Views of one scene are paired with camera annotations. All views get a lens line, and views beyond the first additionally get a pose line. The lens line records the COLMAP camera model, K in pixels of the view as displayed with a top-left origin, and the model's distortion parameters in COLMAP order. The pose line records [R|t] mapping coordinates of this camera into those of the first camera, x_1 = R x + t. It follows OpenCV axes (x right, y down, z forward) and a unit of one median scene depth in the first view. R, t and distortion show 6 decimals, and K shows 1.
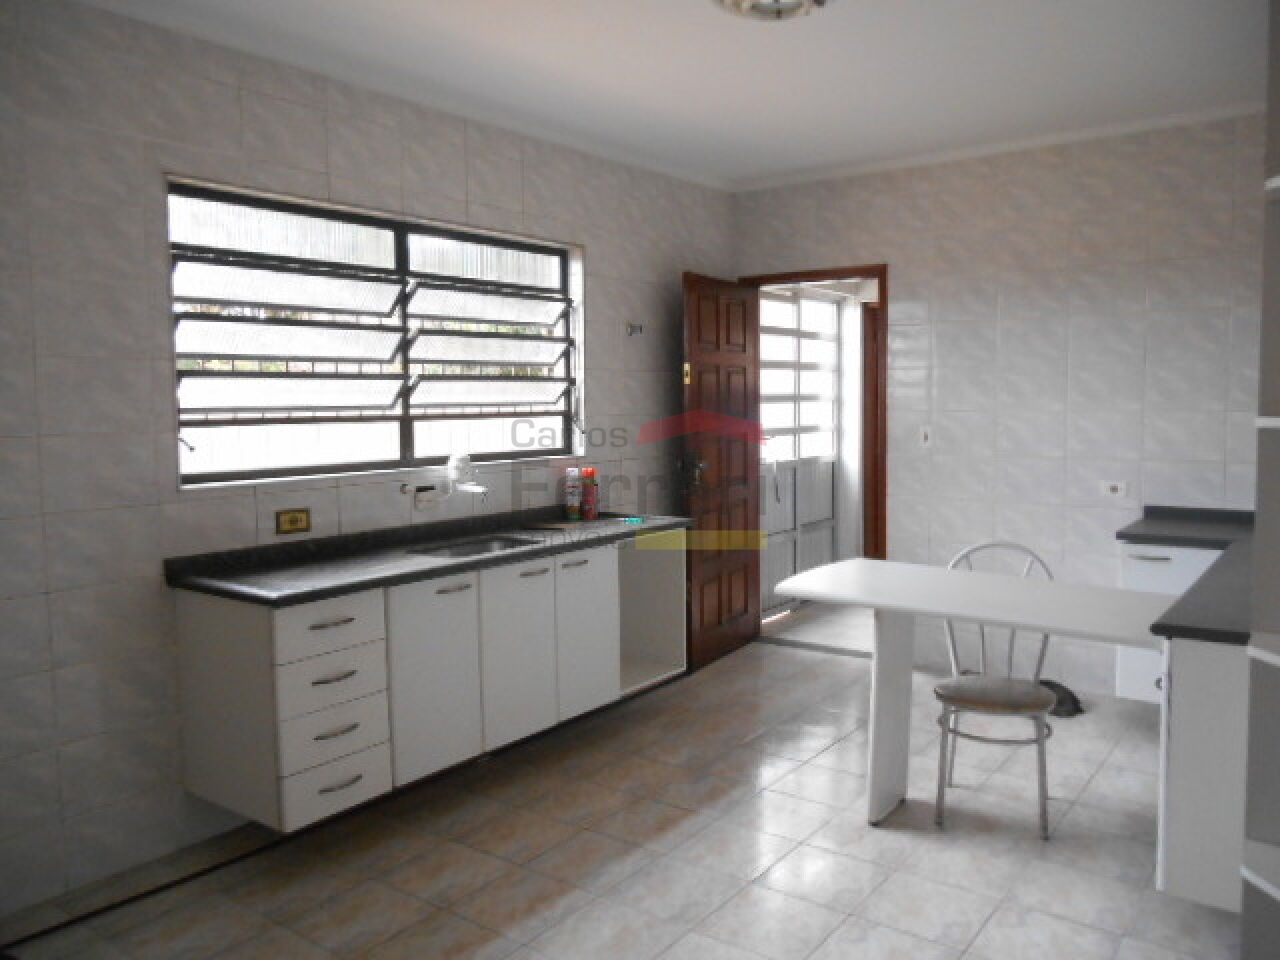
lens RADIAL K [[992.2, 0, 647.7], [0, 992.2, 476.3], [0, 0, 1]] dist [-0.011373, -0.004668]
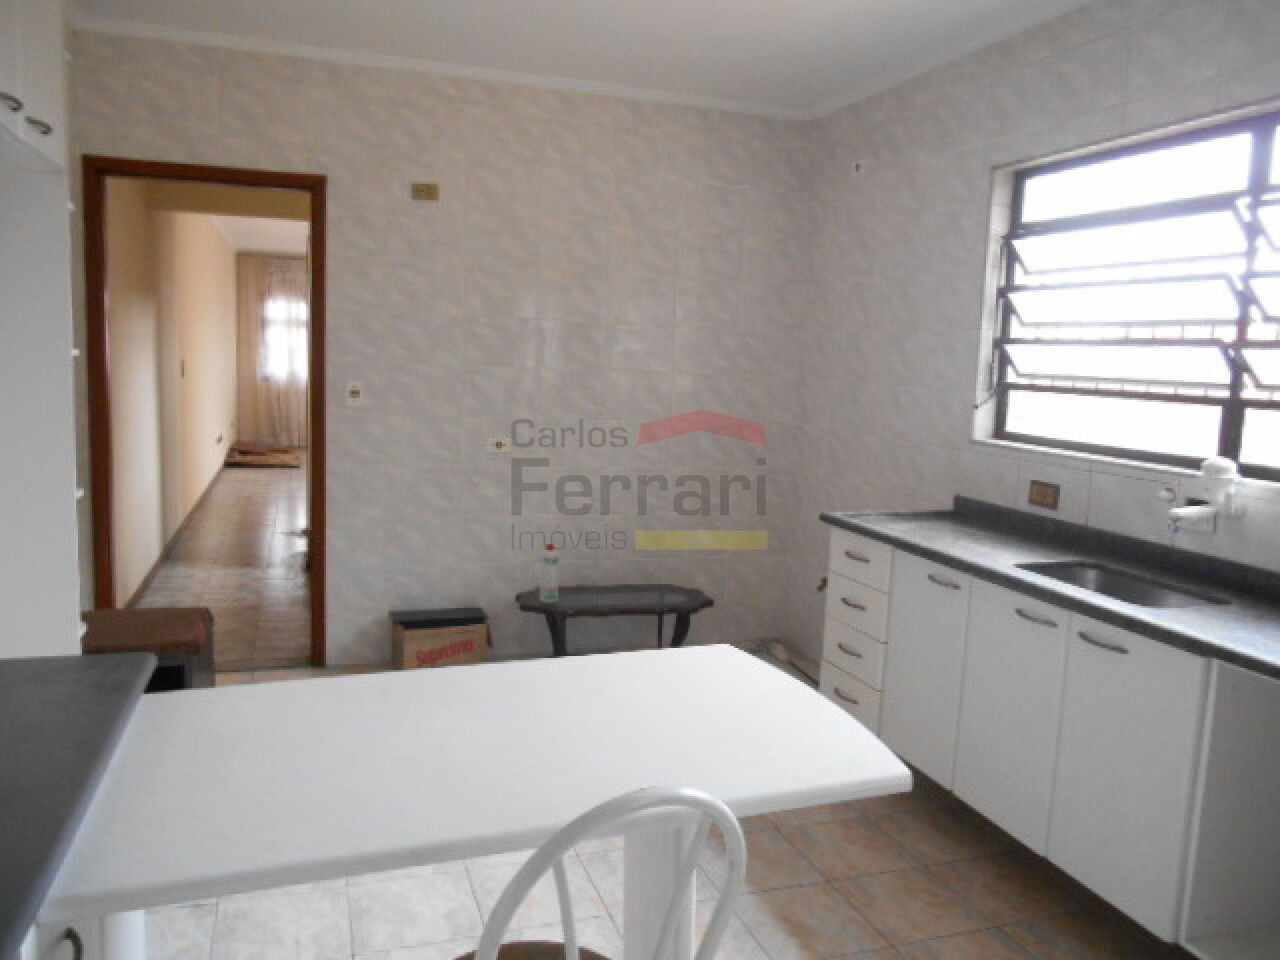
lens RADIAL K [[992.2, 0, 647.7], [0, 992.2, 476.3], [0, 0, 1]] dist [-0.011373, -0.004668]
pose [[-0.555955, 0.090745, -0.826244, 0.646949], [-0.101463, 0.979181, 0.175813, -0.101965], [0.824996, 0.181577, -0.535174, 1.201665]]
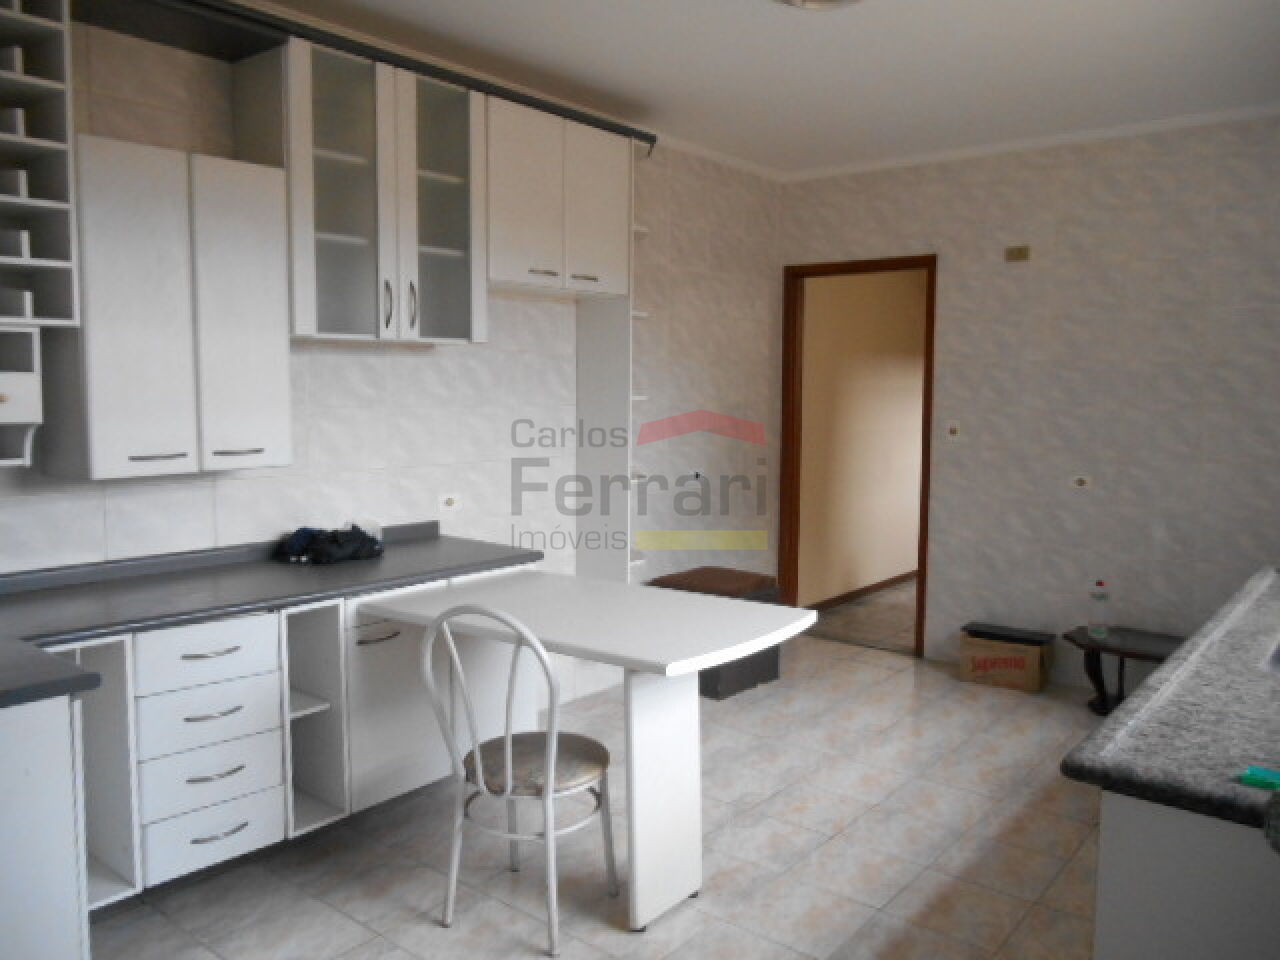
lens RADIAL K [[963.8, 0, 640.3], [0, 963.8, 518.2], [0, 0, 1]] dist [-0.106453, 0.079039]
pose [[-0.998740, -0.007187, 0.049667, 0.221010], [0.003205, 0.978538, 0.206041, -0.115122], [-0.050081, 0.205941, -0.977282, 1.639502]]
